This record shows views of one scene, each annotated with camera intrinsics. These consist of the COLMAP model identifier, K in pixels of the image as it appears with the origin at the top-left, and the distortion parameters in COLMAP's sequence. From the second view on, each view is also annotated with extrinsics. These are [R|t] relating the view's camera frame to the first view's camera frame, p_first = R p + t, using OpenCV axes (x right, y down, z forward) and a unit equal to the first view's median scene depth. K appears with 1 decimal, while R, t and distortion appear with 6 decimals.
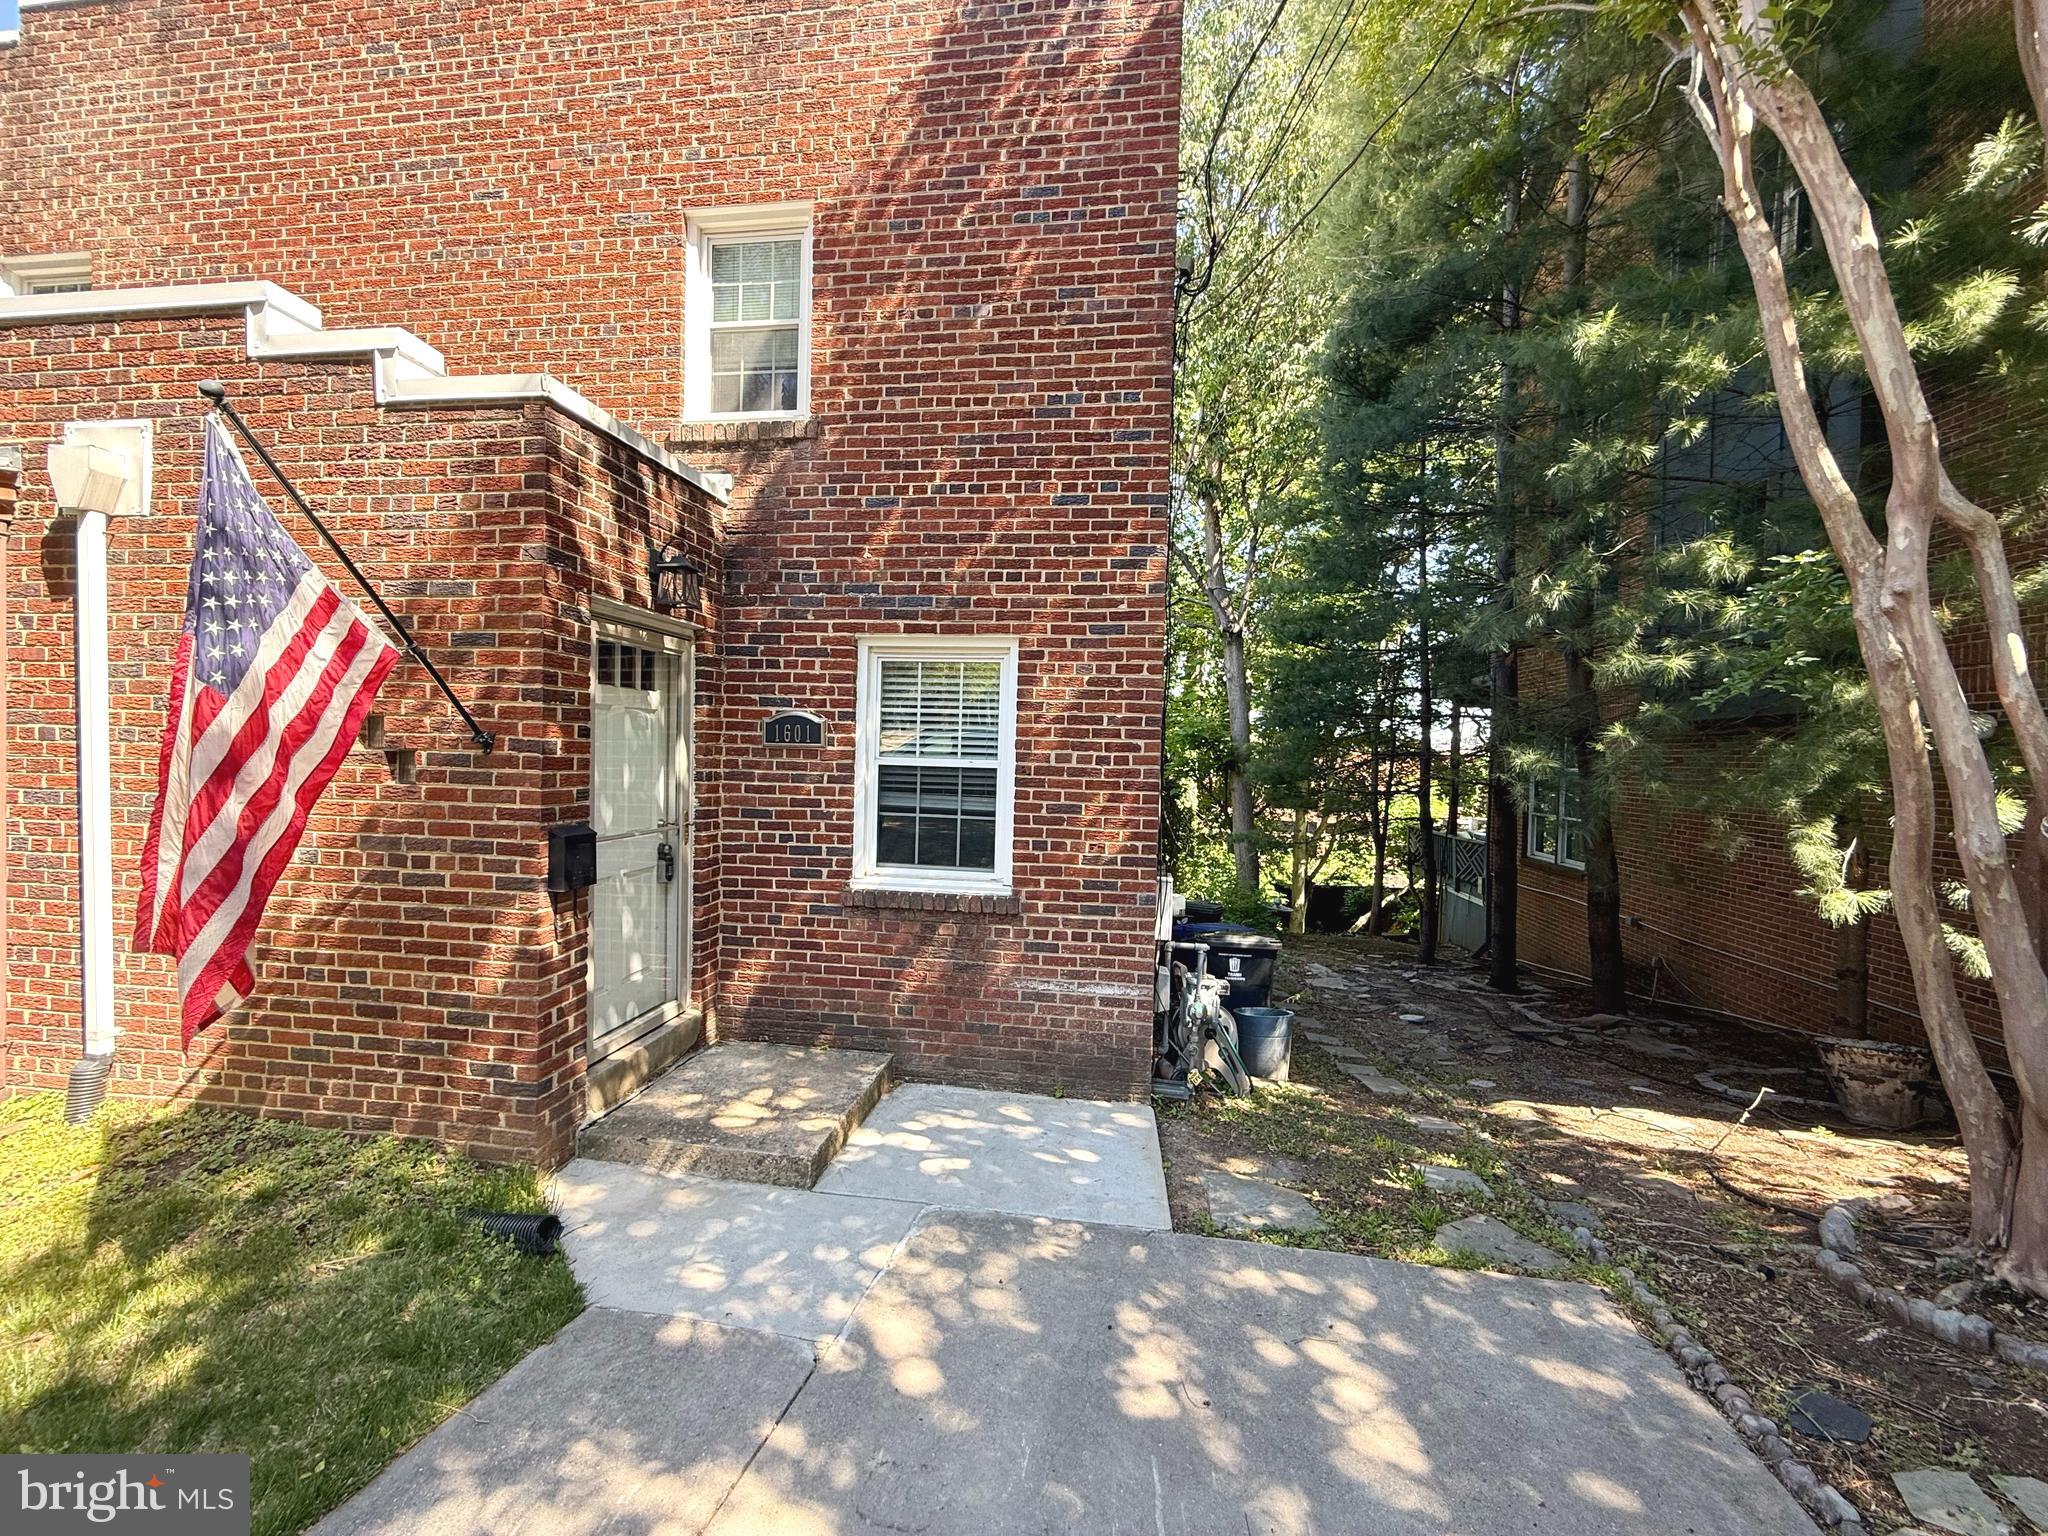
lens RADIAL K [[821.6, 0, 1010.8], [0, 821.6, 760.2], [0, 0, 1]] dist [0.009935, -0.000415]
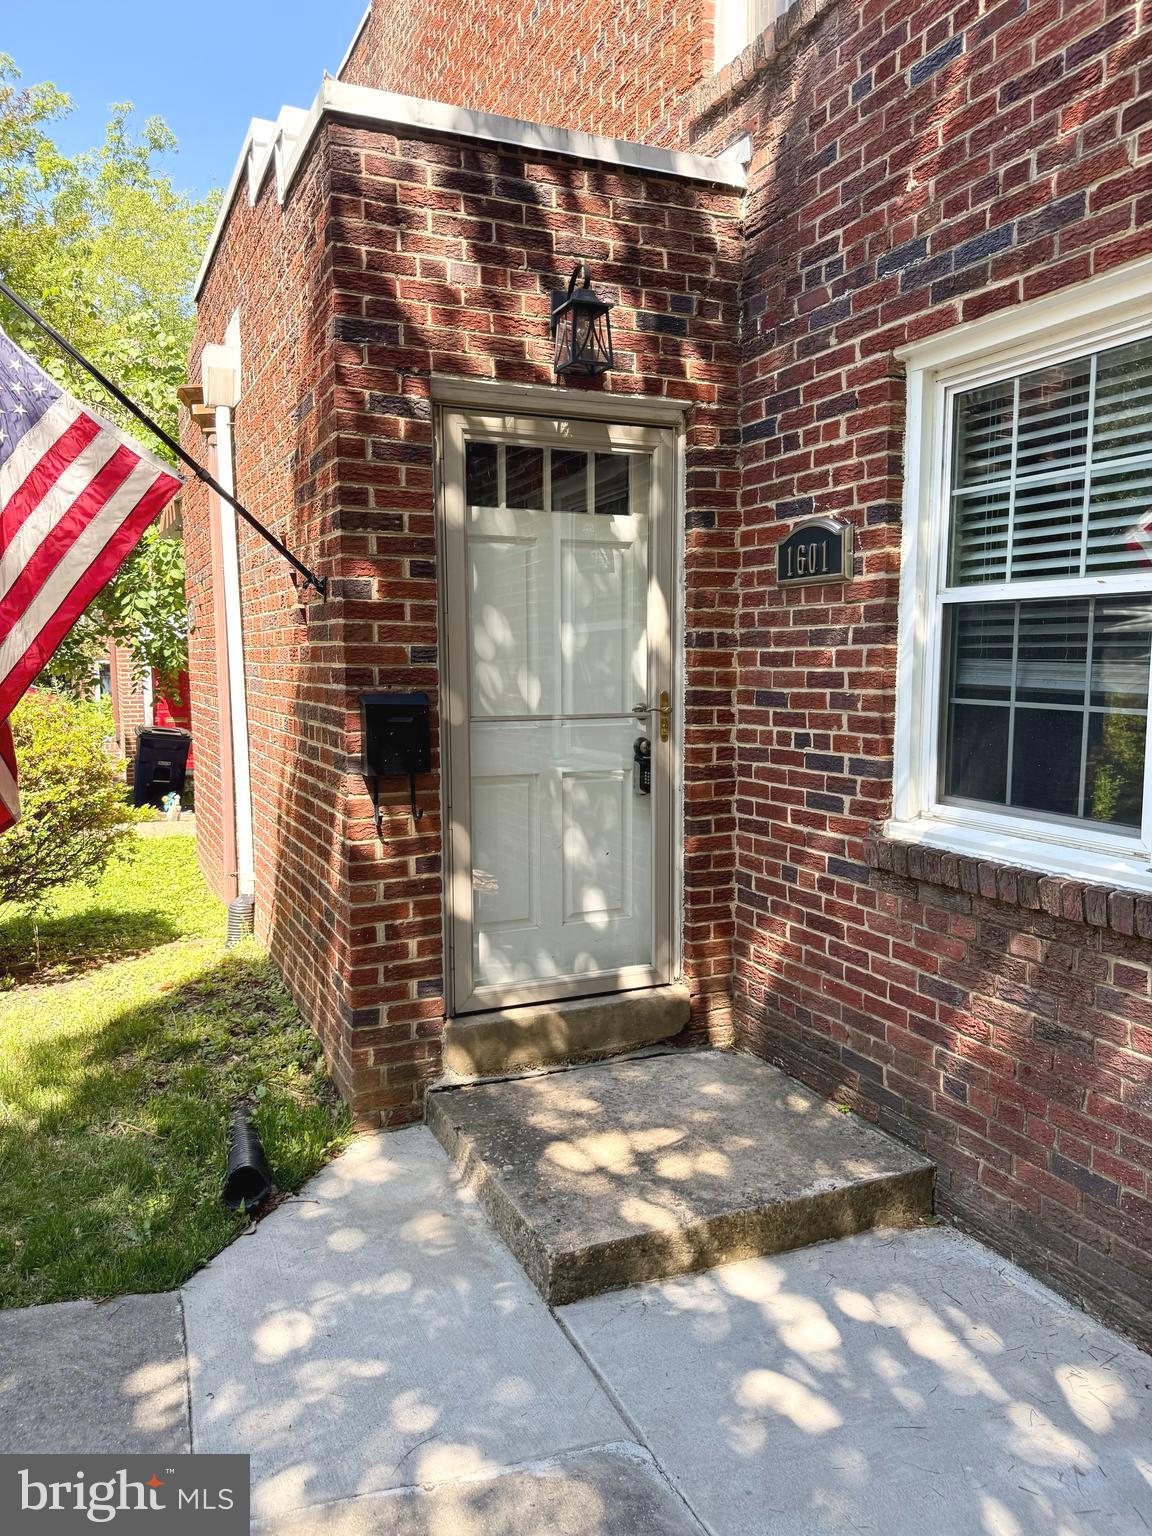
lens RADIAL K [[1078.0, 0, 563.5], [0, 1078.0, 761.4], [0, 0, 1]] dist [0.053285, -0.068012]
pose [[0.534305, 0.055924, -0.843440, 0.306322], [0.006340, 0.997516, 0.070156, 0.057880], [0.845268, -0.042832, 0.532623, 0.466214]]
